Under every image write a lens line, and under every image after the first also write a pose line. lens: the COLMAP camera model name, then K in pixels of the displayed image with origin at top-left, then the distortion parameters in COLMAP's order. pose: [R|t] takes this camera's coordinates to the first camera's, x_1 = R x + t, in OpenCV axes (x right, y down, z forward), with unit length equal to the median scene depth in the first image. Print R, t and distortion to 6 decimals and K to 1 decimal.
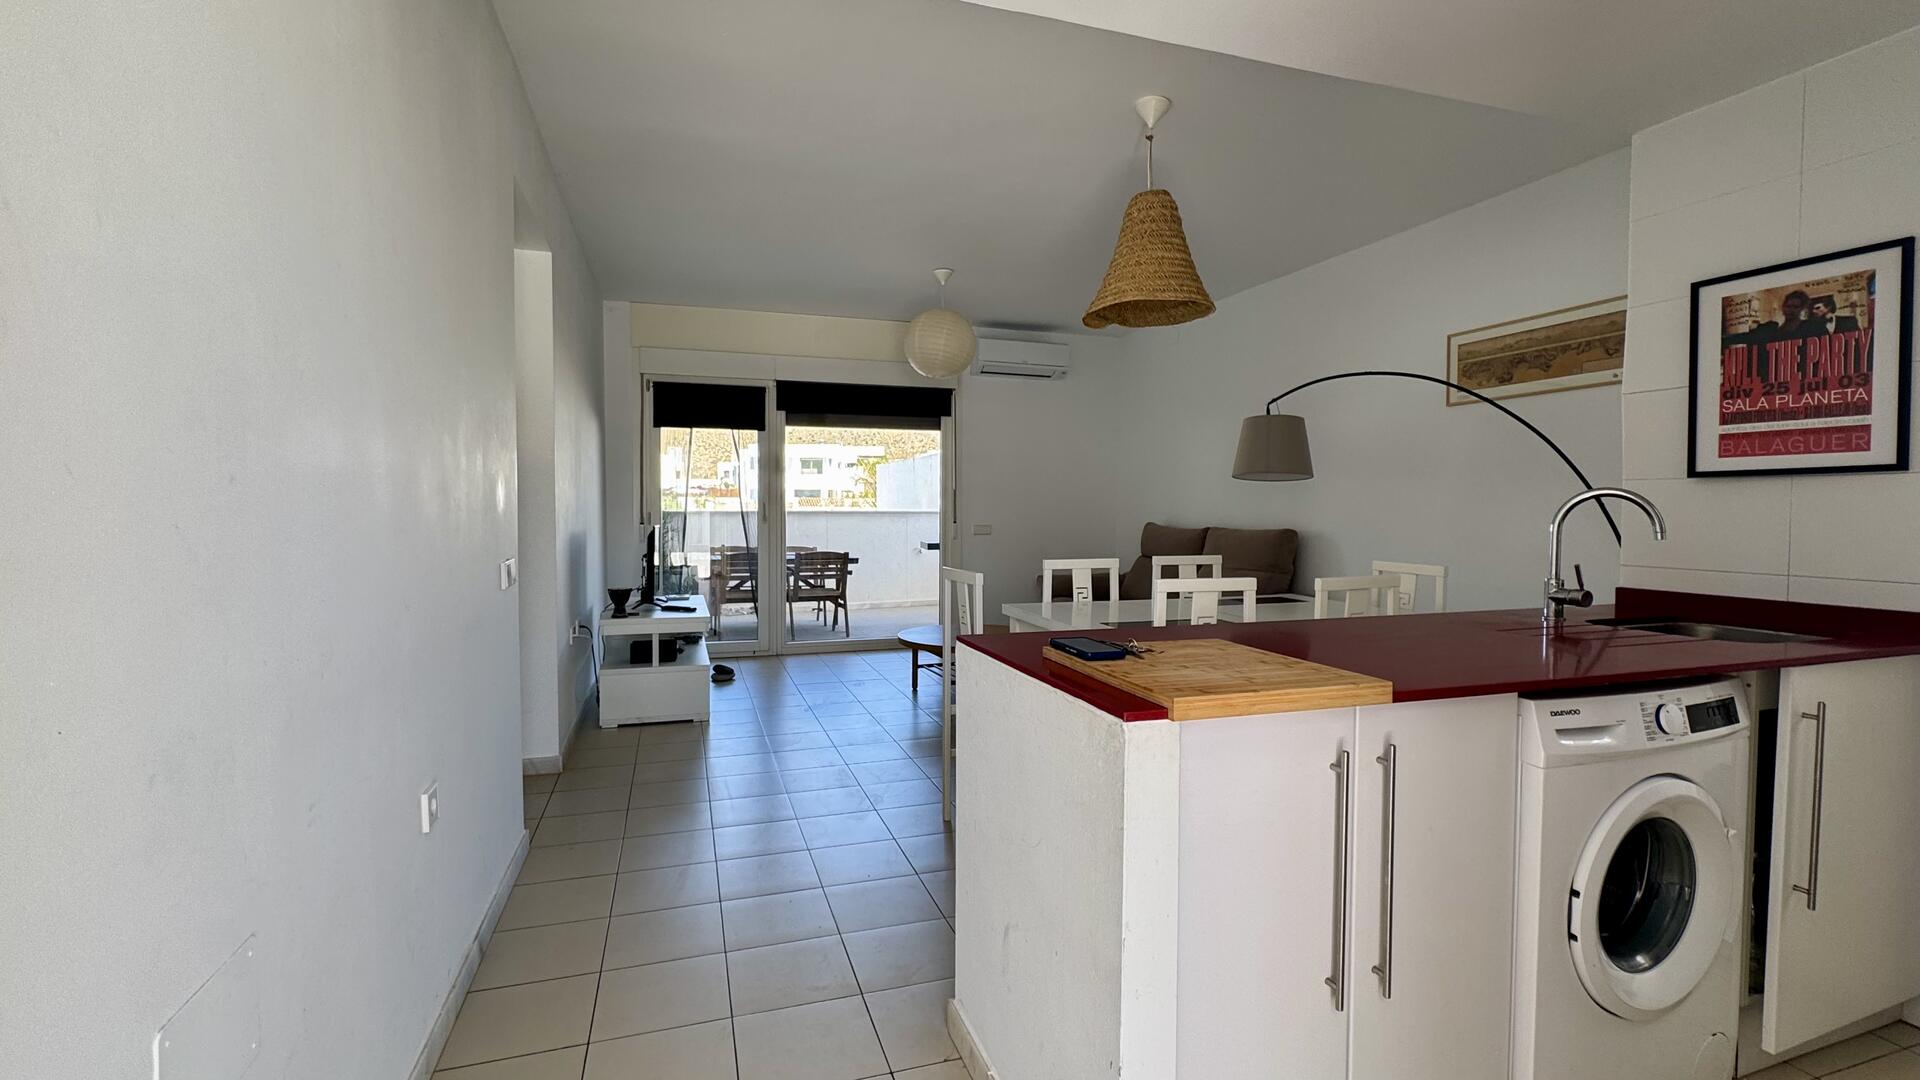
lens RADIAL K [[855.5, 0, 960.0], [0, 855.5, 540.0], [0, 0, 1]] dist [-0.001018, 0.000046]
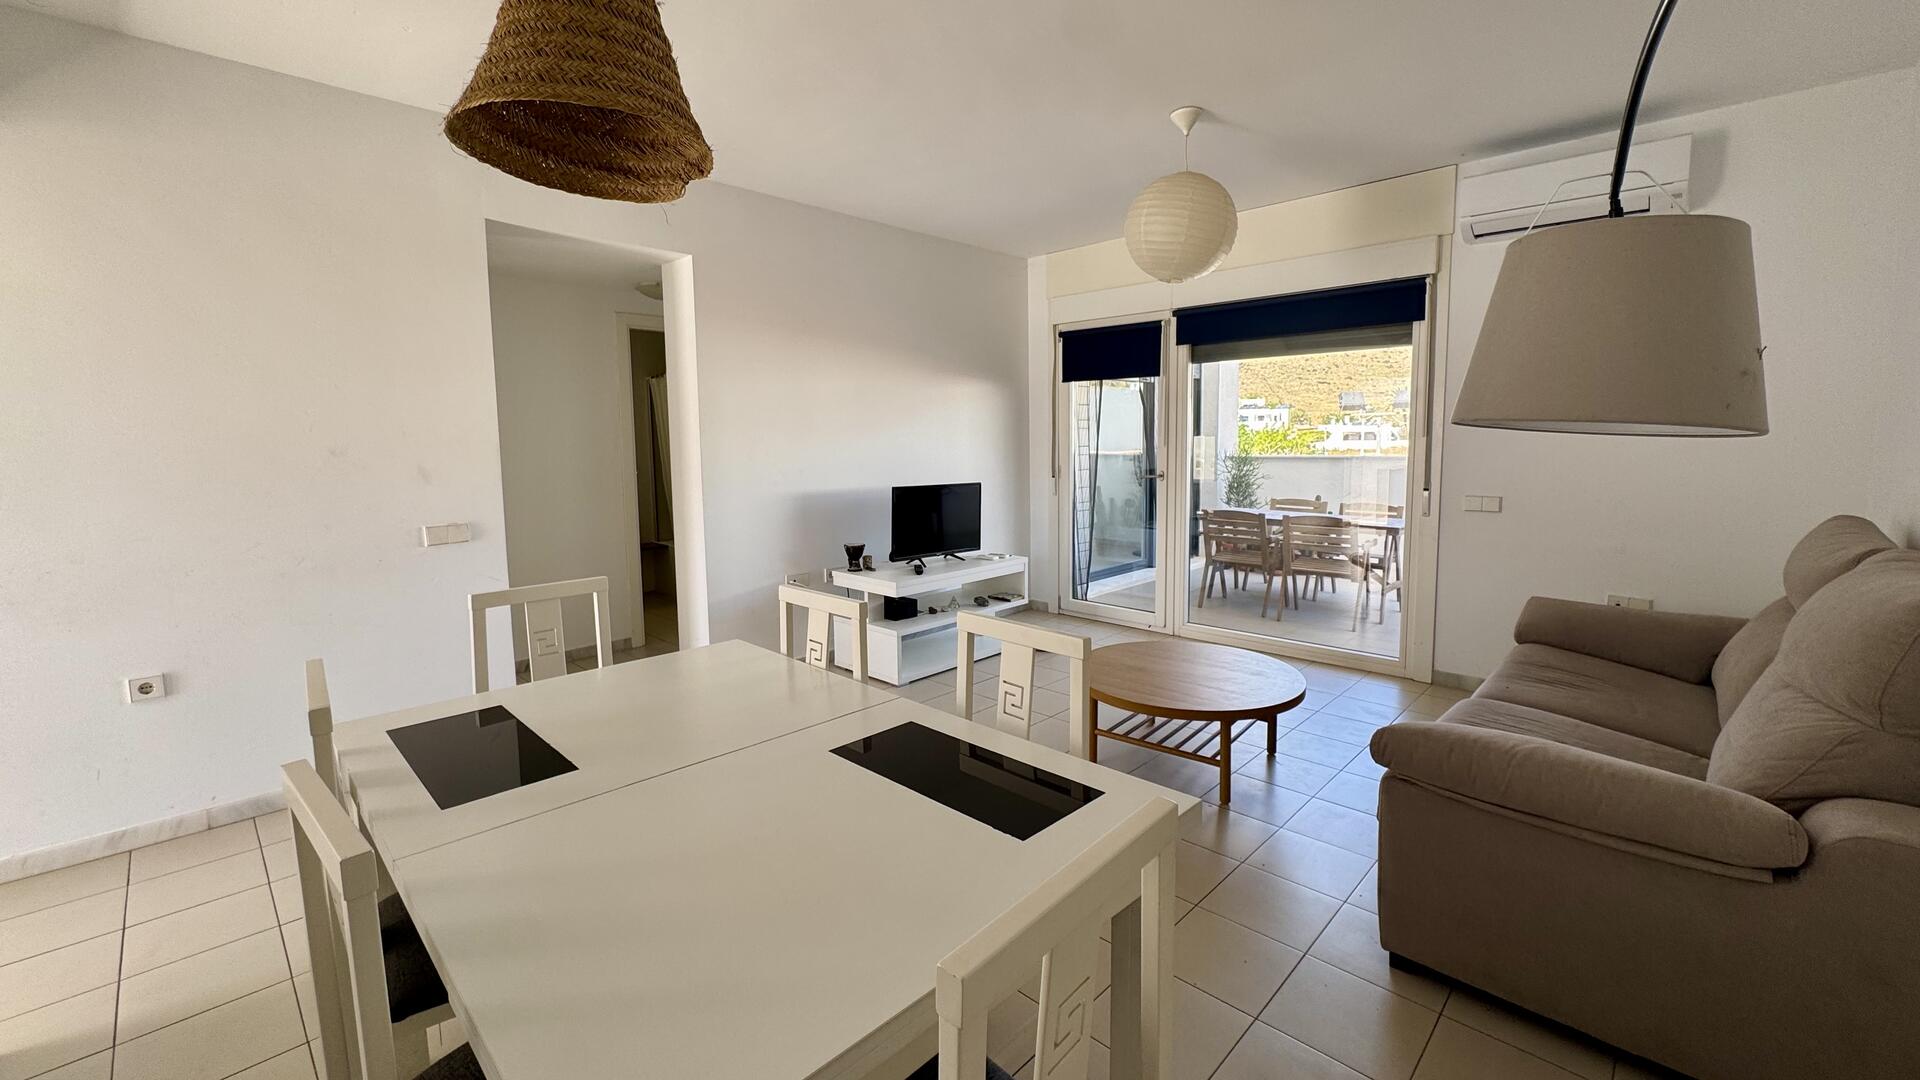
lens RADIAL K [[763.9, 0, 968.8], [0, 763.9, 519.3], [0, 0, 1]] dist [0.002360, 0.000135]
pose [[0.473500, 0.084077, -0.876772, 0.389343], [-0.022531, 0.996264, 0.083367, -0.044599], [0.880506, -0.019720, 0.473625, 0.510726]]
